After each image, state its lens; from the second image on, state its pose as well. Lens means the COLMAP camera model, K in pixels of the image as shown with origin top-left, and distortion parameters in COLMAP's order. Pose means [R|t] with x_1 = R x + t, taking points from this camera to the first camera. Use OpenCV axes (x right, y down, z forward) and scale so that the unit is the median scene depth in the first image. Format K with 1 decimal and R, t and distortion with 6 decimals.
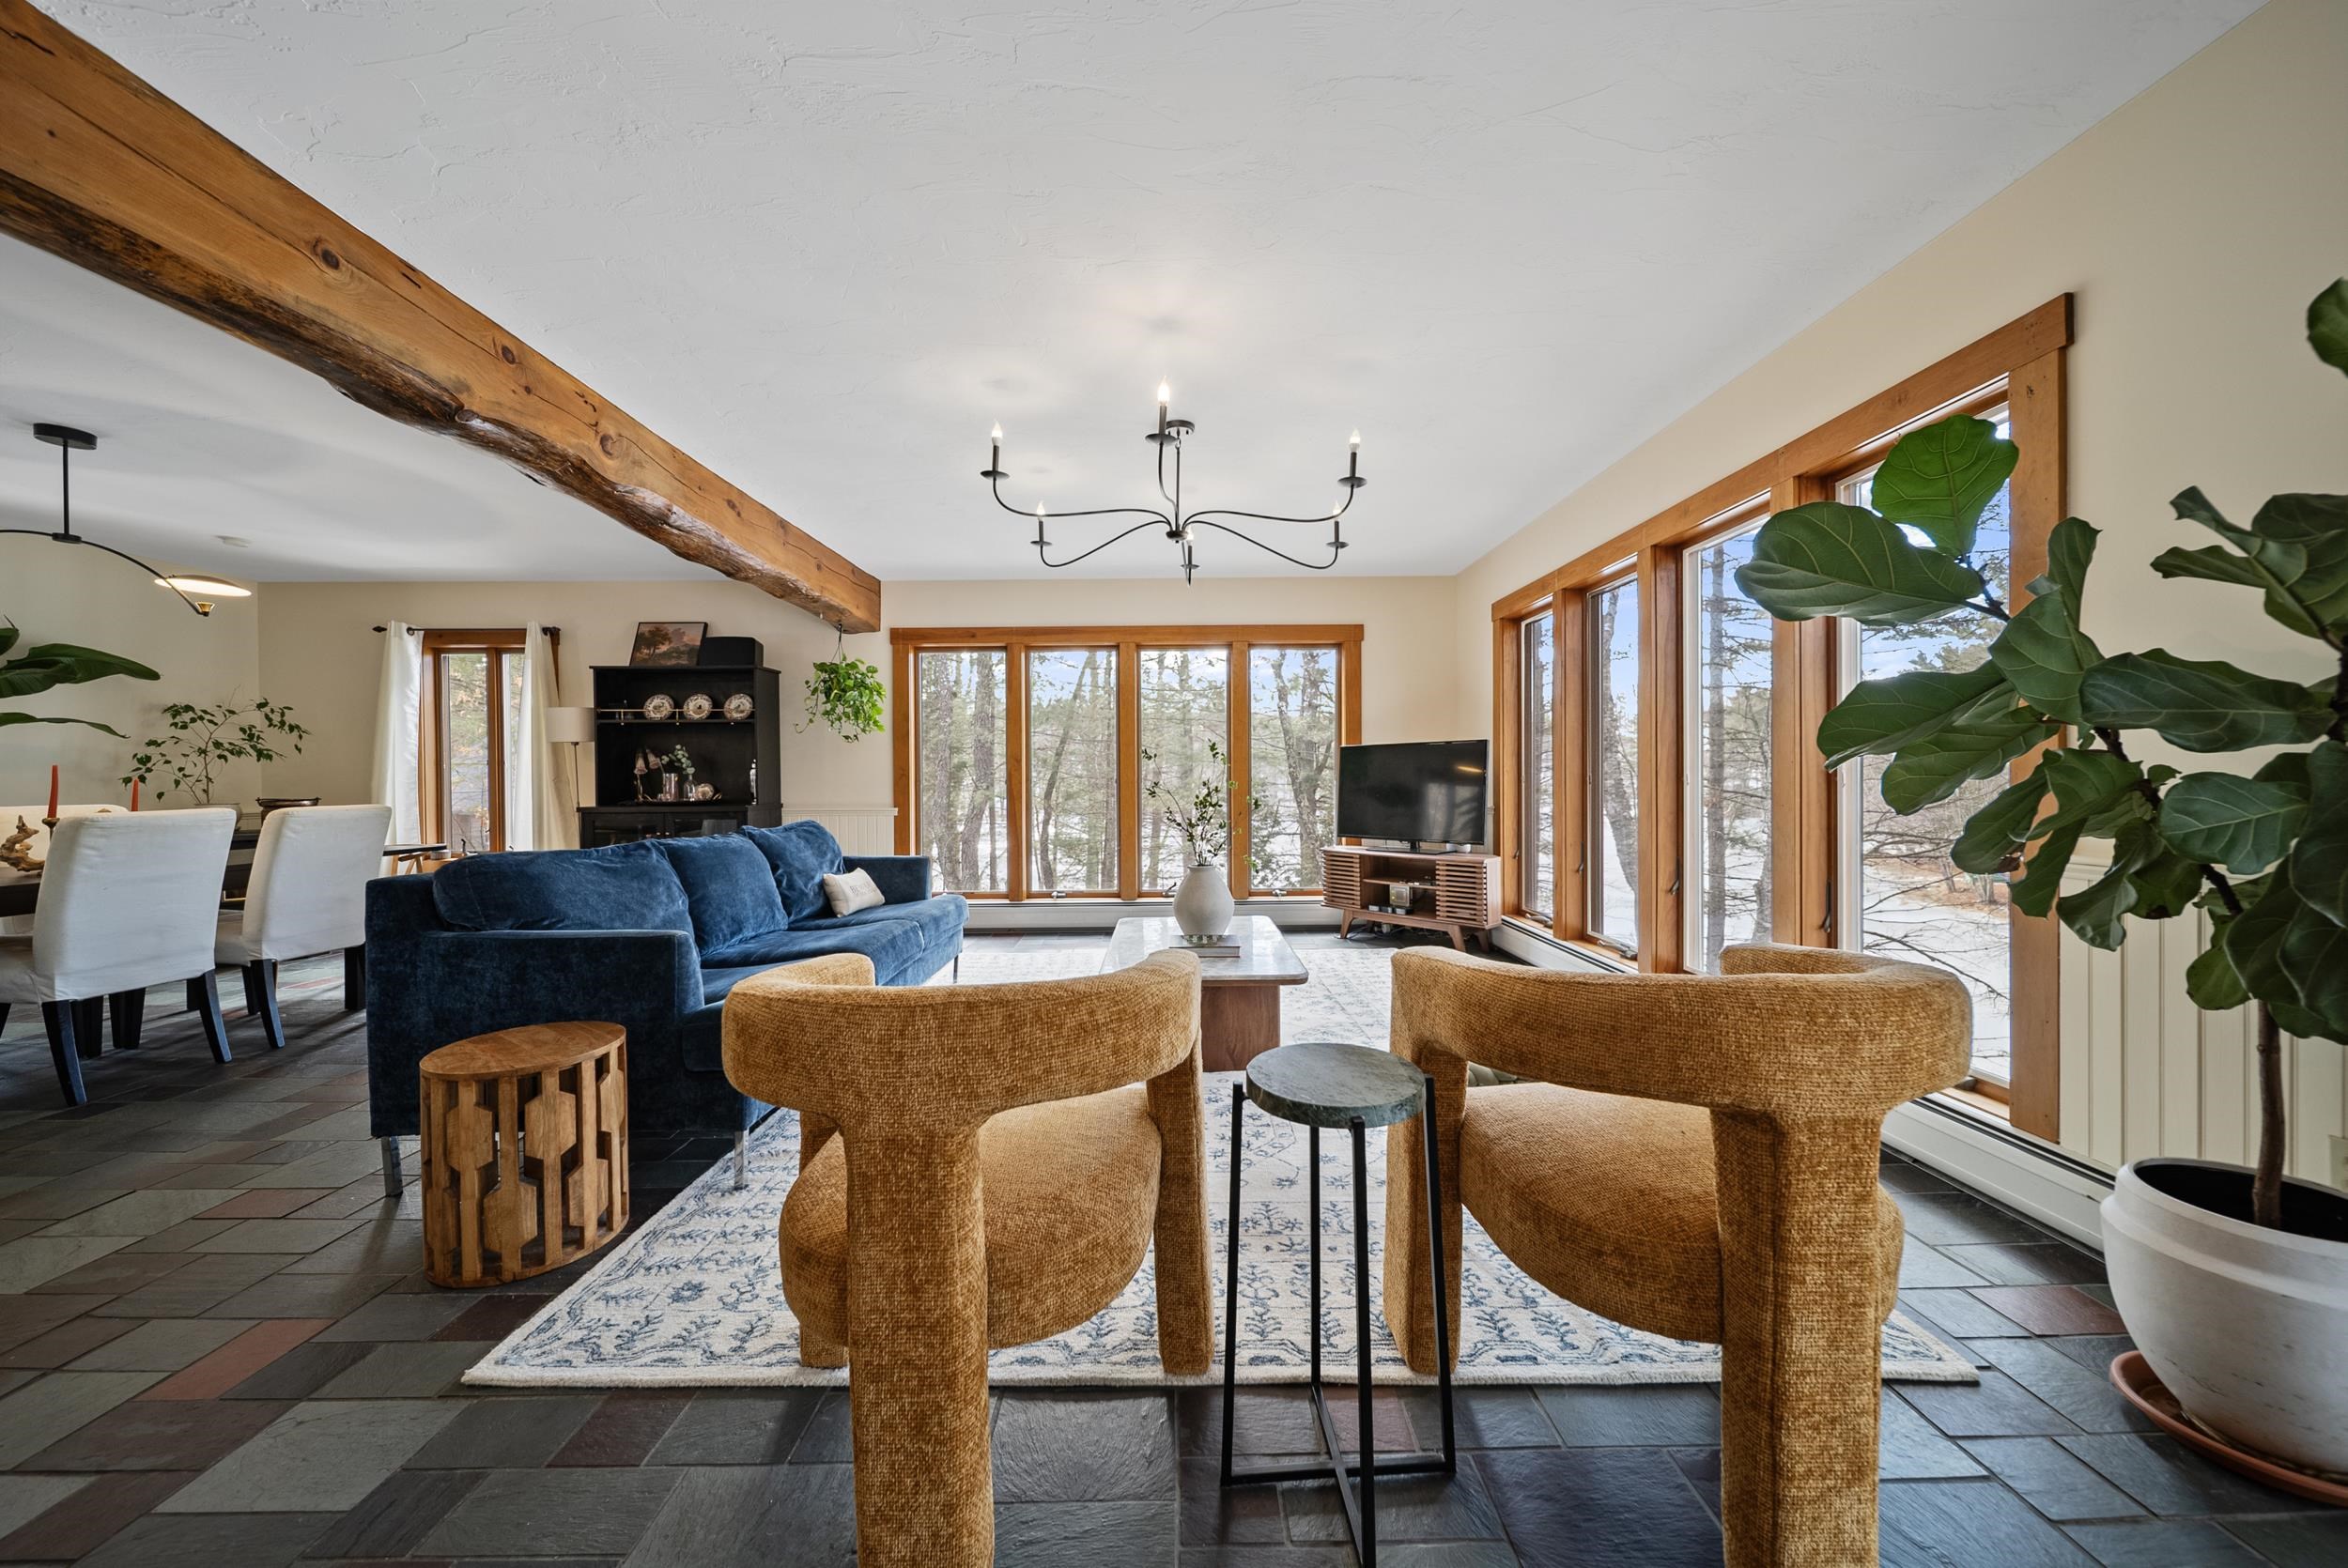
lens RADIAL K [[829.1, 0, 1176.6], [0, 829.1, 787.1], [0, 0, 1]] dist [-0.000348, -0.001367]
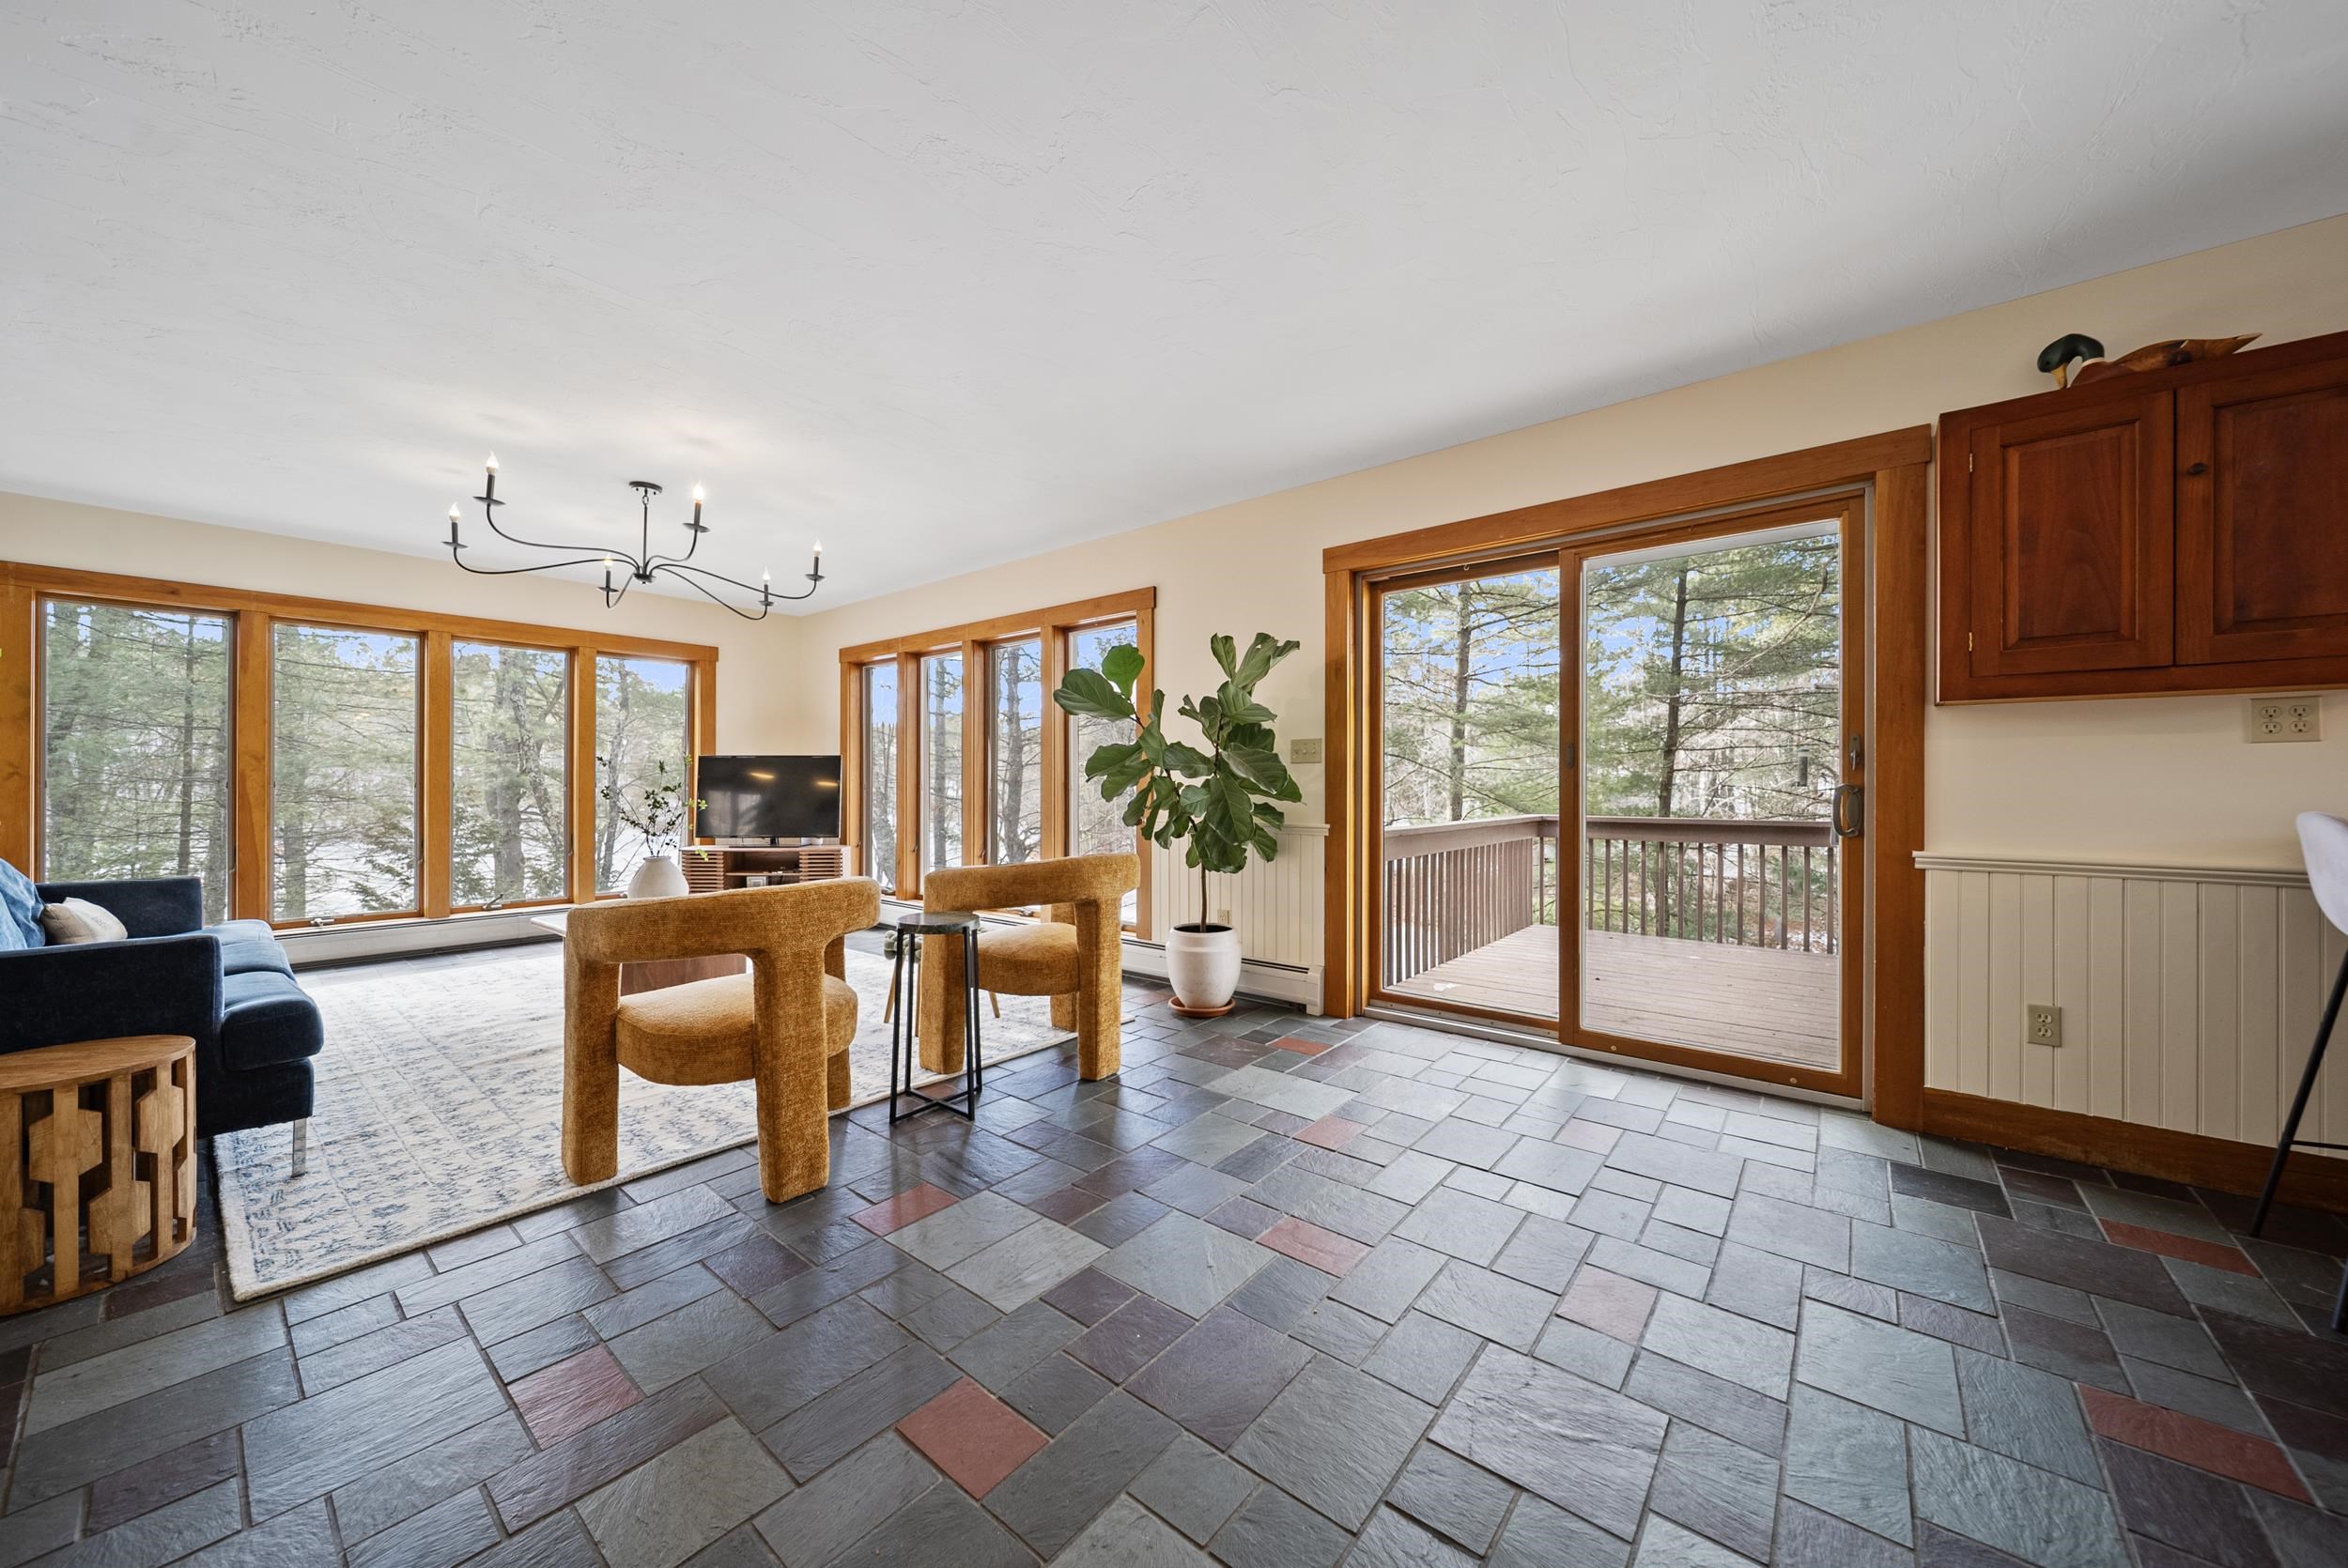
lens RADIAL K [[829.1, 0, 1173.6], [0, 829.1, 781.5], [0, 0, 1]] dist [-0.000348, -0.001367]
pose [[0.641991, 0.012412, 0.766612, -0.287808], [0.000160, 0.999867, -0.016322, 0.004791], [-0.766712, 0.010602, 0.641903, -0.232336]]
